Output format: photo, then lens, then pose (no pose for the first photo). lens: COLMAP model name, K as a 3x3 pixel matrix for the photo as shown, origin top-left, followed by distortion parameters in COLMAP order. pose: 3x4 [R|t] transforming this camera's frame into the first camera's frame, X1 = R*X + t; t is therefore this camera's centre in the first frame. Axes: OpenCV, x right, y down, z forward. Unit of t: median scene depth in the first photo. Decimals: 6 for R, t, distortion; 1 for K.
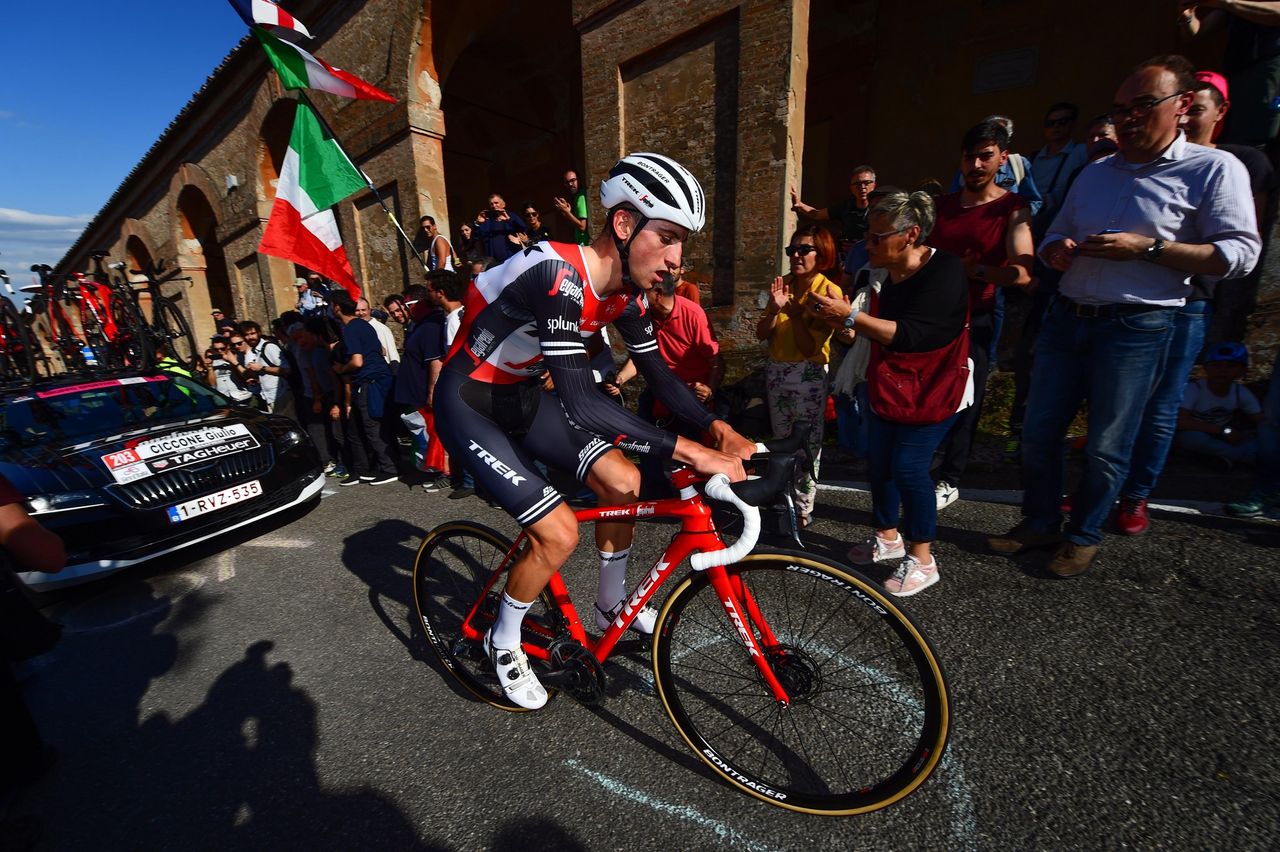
lens RADIAL K [[509.0, 0, 640.0], [0, 509.0, 426.0], [0, 0, 1]] dist [-0.016299, -0.003087]
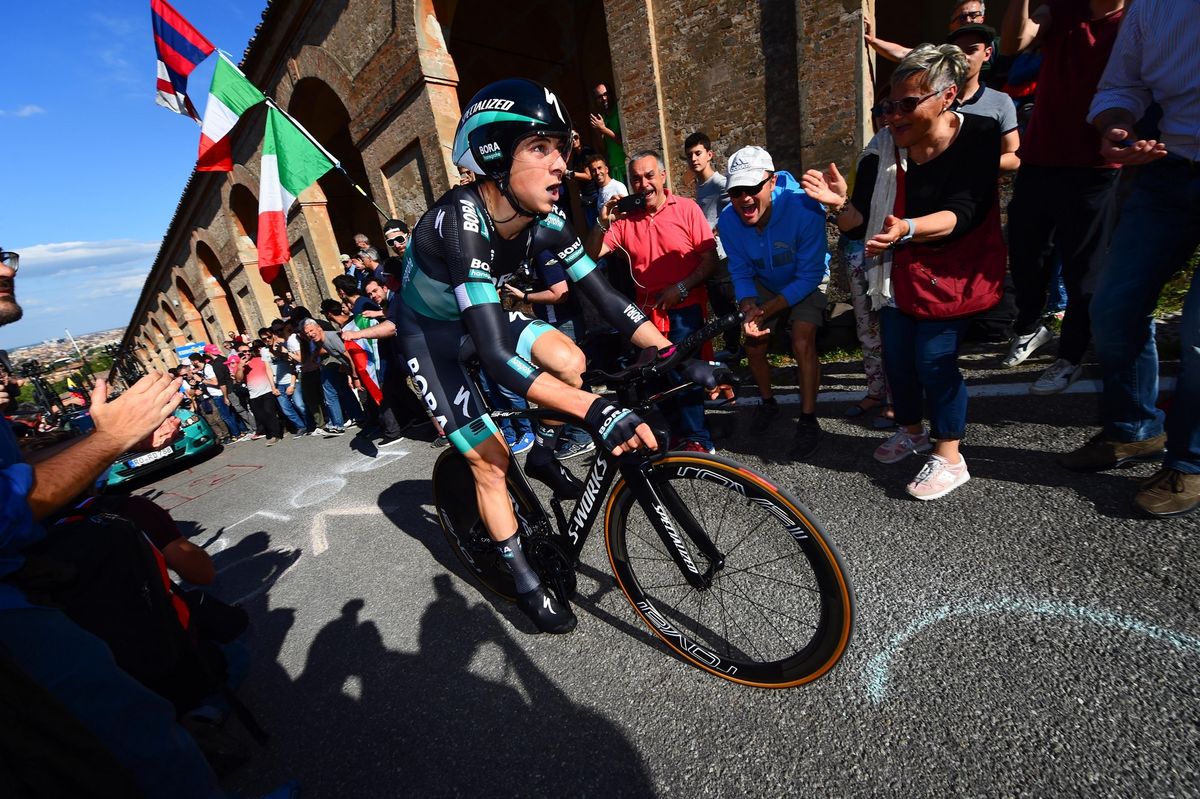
lens RADIAL K [[477.2, 0, 600.0], [0, 477.2, 399.5], [0, 0, 1]] dist [-0.016299, -0.003087]
pose [[0.985288, -0.105788, -0.134225, -0.086696], [0.115627, 0.990980, 0.067739, 0.005467], [0.125849, -0.082262, 0.988633, 0.117710]]
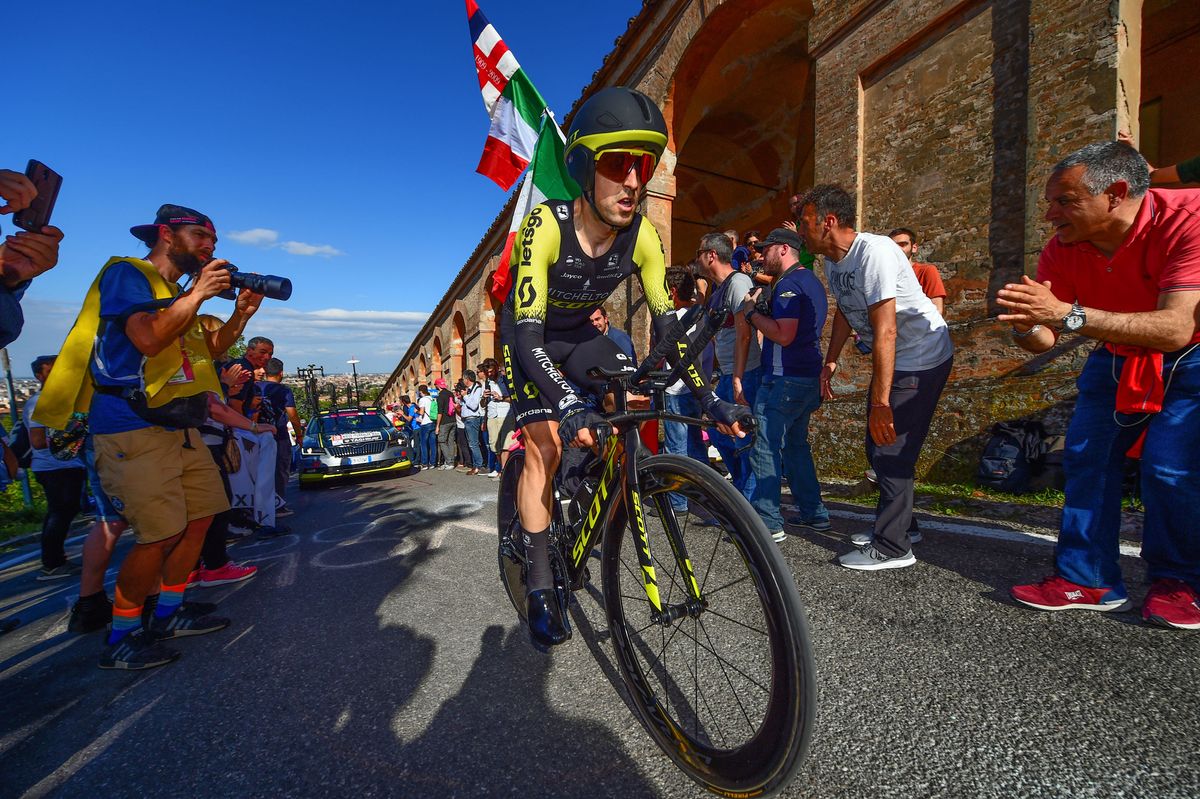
lens RADIAL K [[476.4, 0, 600.0], [0, 476.4, 399.5], [0, 0, 1]] dist [-0.020632, -0.000668]
pose [[0.881990, 0.041149, -0.469468, -0.034189], [-0.128784, 0.979308, -0.156108, 0.071344], [0.453330, 0.198146, 0.869040, 0.150138]]
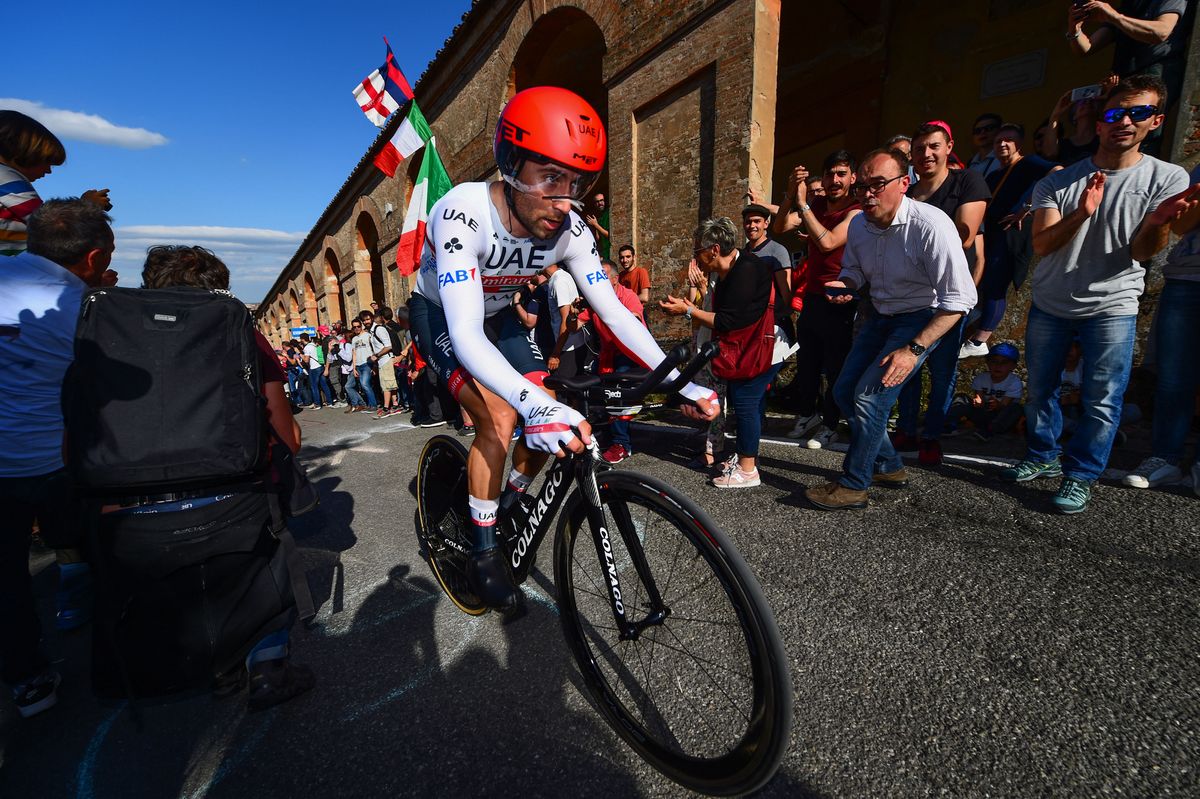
lens RADIAL K [[477.2, 0, 600.0], [0, 477.2, 399.5], [0, 0, 1]] dist [-0.016299, -0.003087]
pose [[0.961559, 0.061299, -0.267669, 0.247862], [-0.070423, 0.997214, -0.024609, 0.052591], [0.265415, 0.042513, 0.963197, -0.155490]]
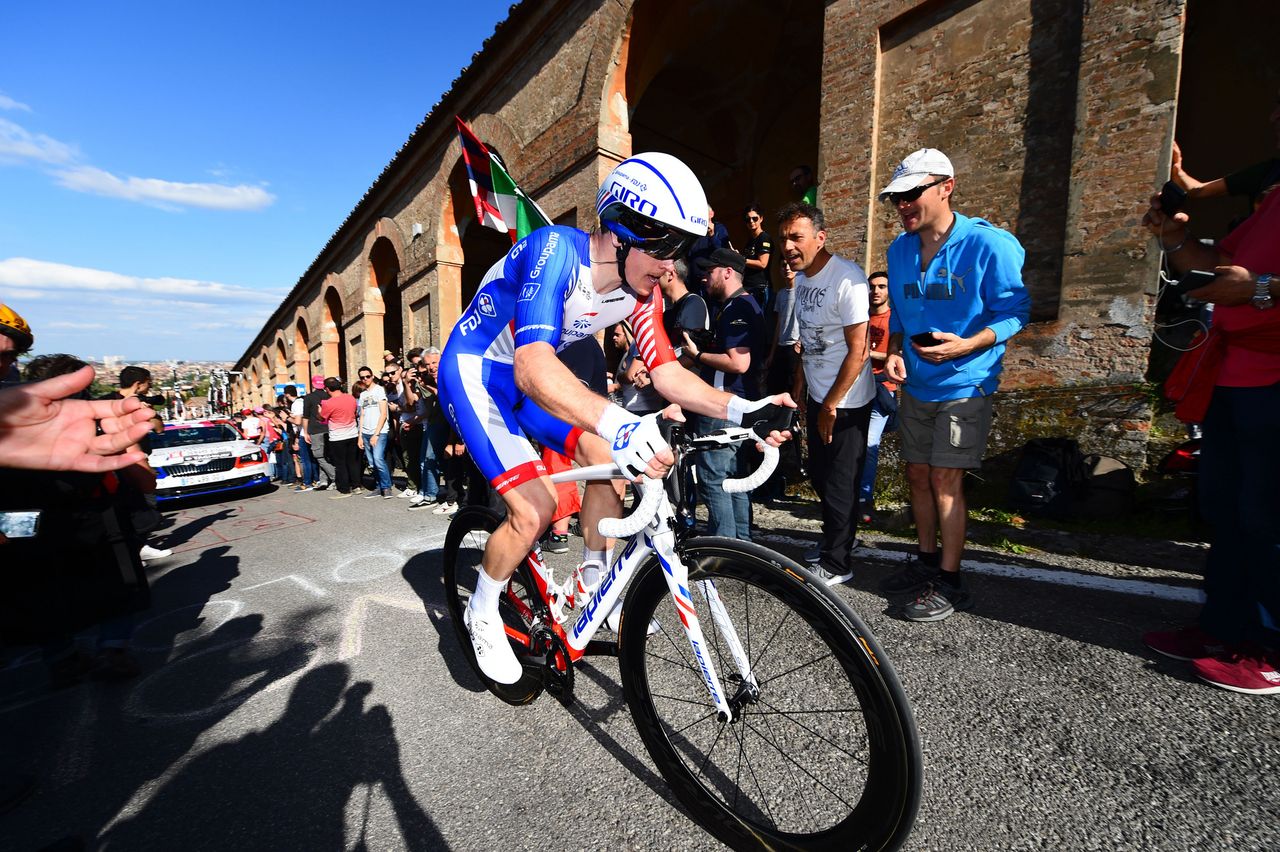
lens RADIAL K [[508.1, 0, 640.0], [0, 508.1, 426.0], [0, 0, 1]] dist [-0.020632, -0.000668]
pose [[0.974025, 0.055311, -0.219583, -0.203002], [-0.083678, 0.988989, -0.122061, 0.029781], [0.210414, 0.137265, 0.967928, 0.251046]]
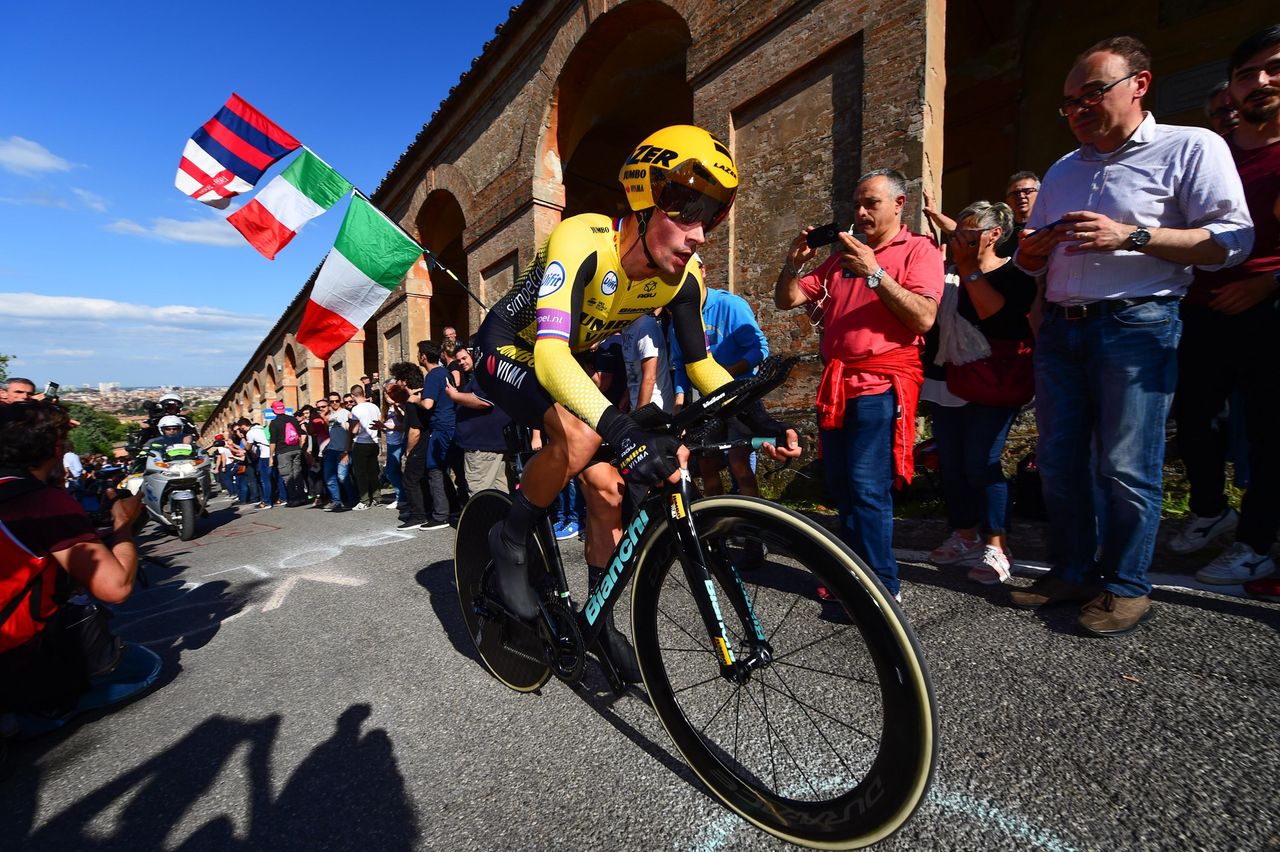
lens RADIAL K [[509.0, 0, 640.0], [0, 509.0, 426.0], [0, 0, 1]] dist [-0.016299, -0.003087]
pose [[0.975510, 0.032468, -0.217547, 0.019003], [-0.068349, 0.984828, -0.159505, 0.049329], [0.209068, 0.170468, 0.962929, 0.130546]]
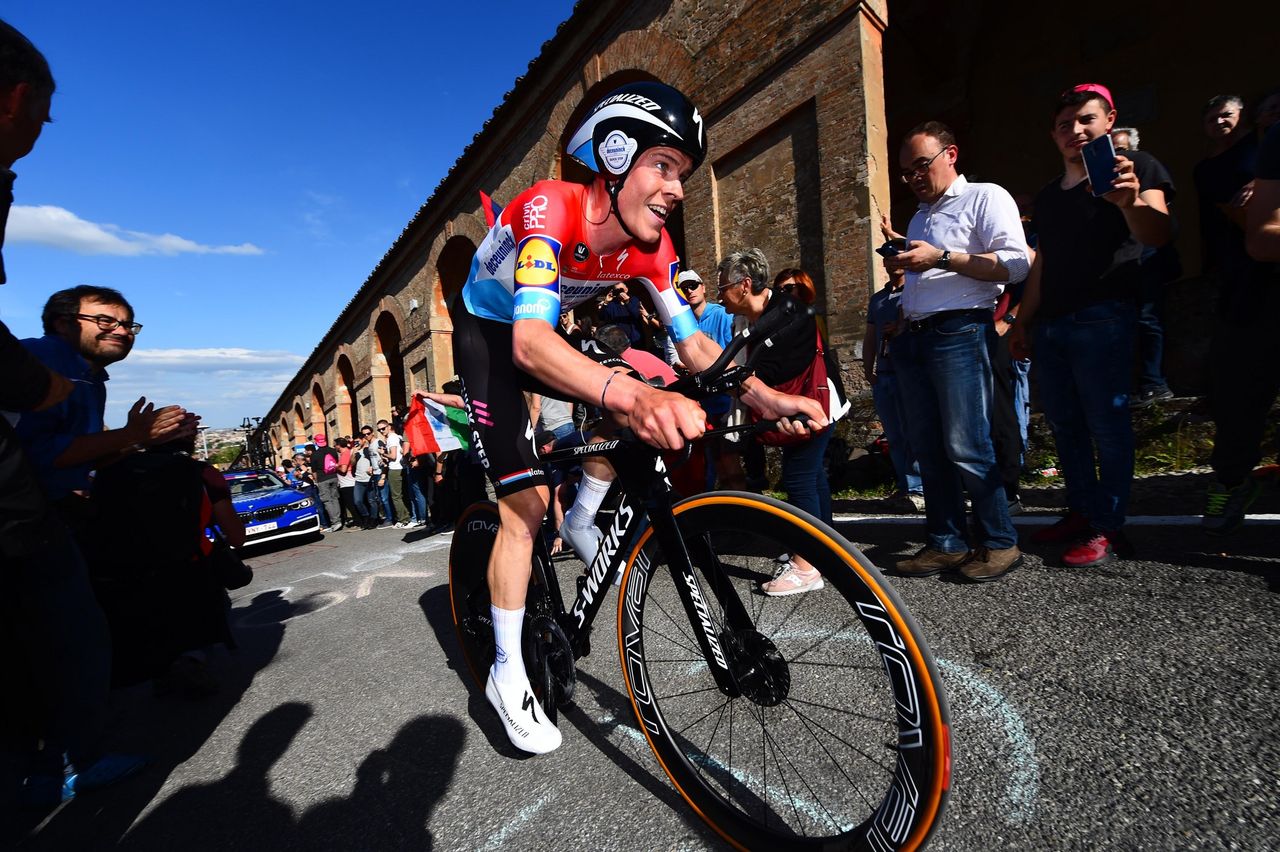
lens RADIAL K [[509.0, 0, 640.0], [0, 509.0, 426.0], [0, 0, 1]] dist [-0.016299, -0.003087]
pose [[0.969652, -0.031931, -0.242395, 0.059949], [-0.015701, 0.981255, -0.192072, 0.089522], [0.243984, 0.190049, 0.950975, -0.016942]]
